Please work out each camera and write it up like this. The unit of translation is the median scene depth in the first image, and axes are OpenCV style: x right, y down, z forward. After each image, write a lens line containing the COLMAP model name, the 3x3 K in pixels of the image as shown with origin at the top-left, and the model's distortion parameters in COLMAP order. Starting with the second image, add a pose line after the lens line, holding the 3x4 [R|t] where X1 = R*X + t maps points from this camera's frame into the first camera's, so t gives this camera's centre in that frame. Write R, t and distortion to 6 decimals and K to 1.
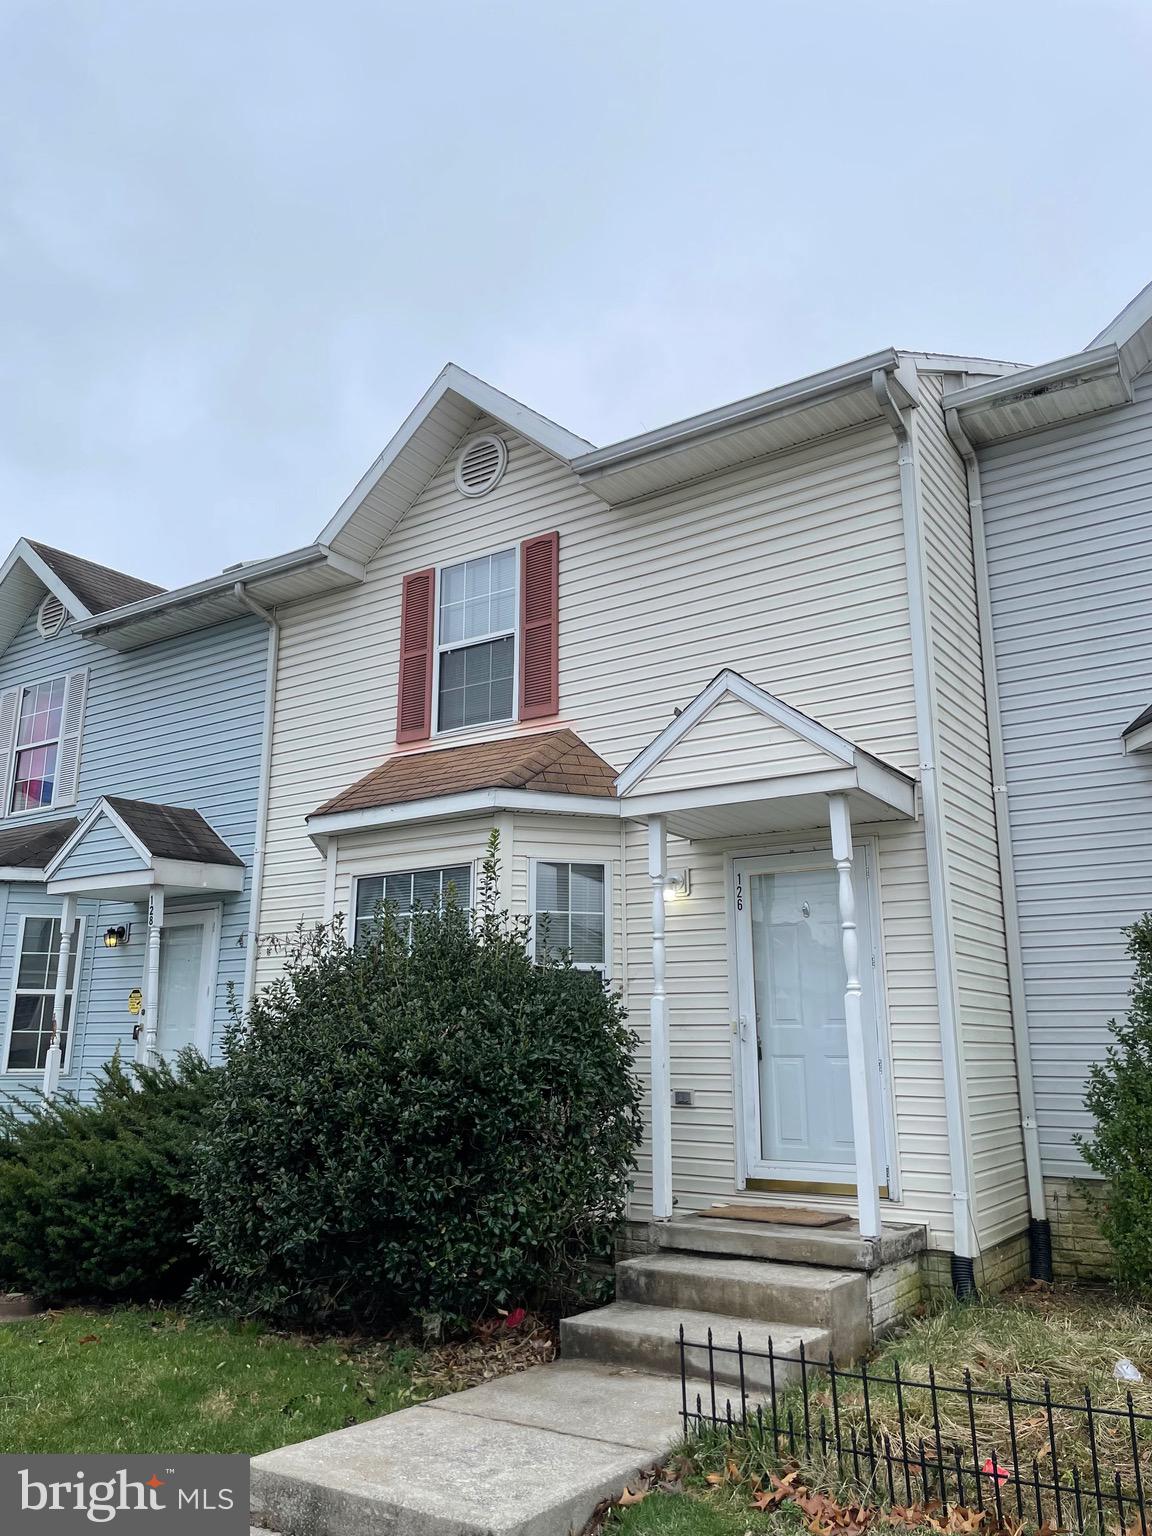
lens RADIAL K [[1174.4, 0, 574.6], [0, 1174.4, 762.0], [0, 0, 1]] dist [0.088405, -0.122078]
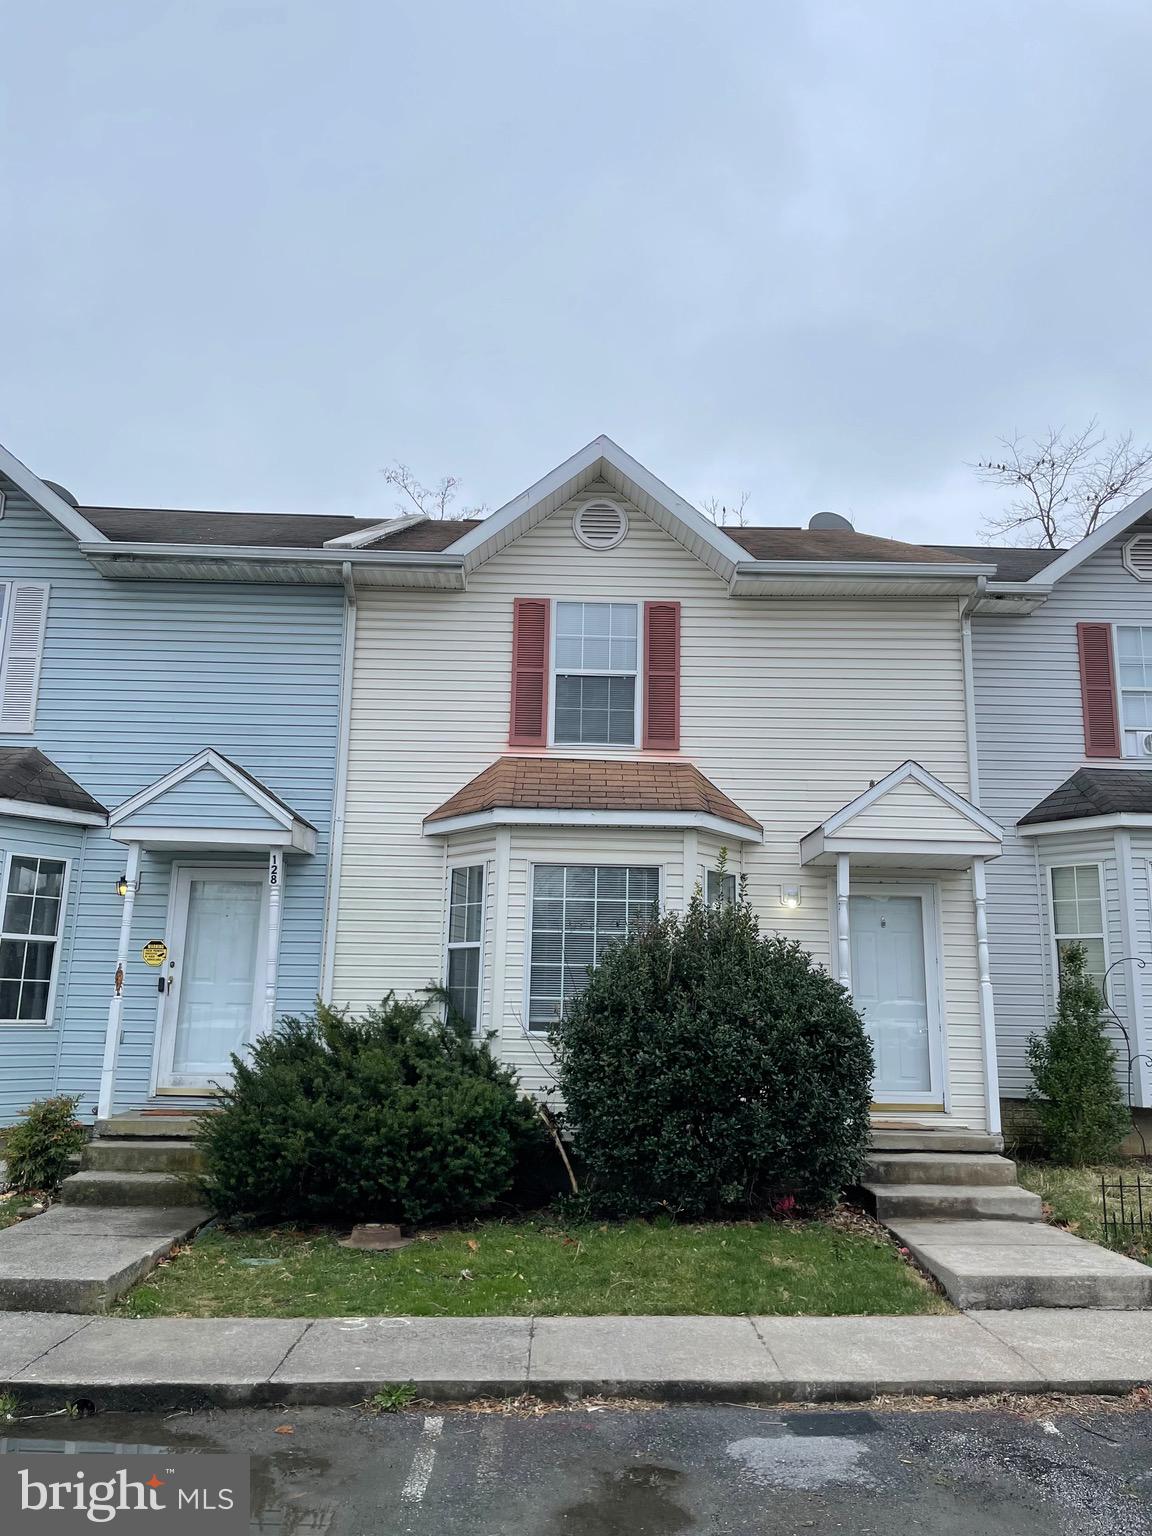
lens RADIAL K [[1174.4, 0, 586.4], [0, 1174.4, 768.7], [0, 0, 1]] dist [0.088405, -0.122078]
pose [[0.811783, 0.131427, 0.568978, -0.783310], [-0.156393, 0.987682, -0.005010, 0.001263], [-0.562628, -0.084917, 0.822338, 0.011190]]
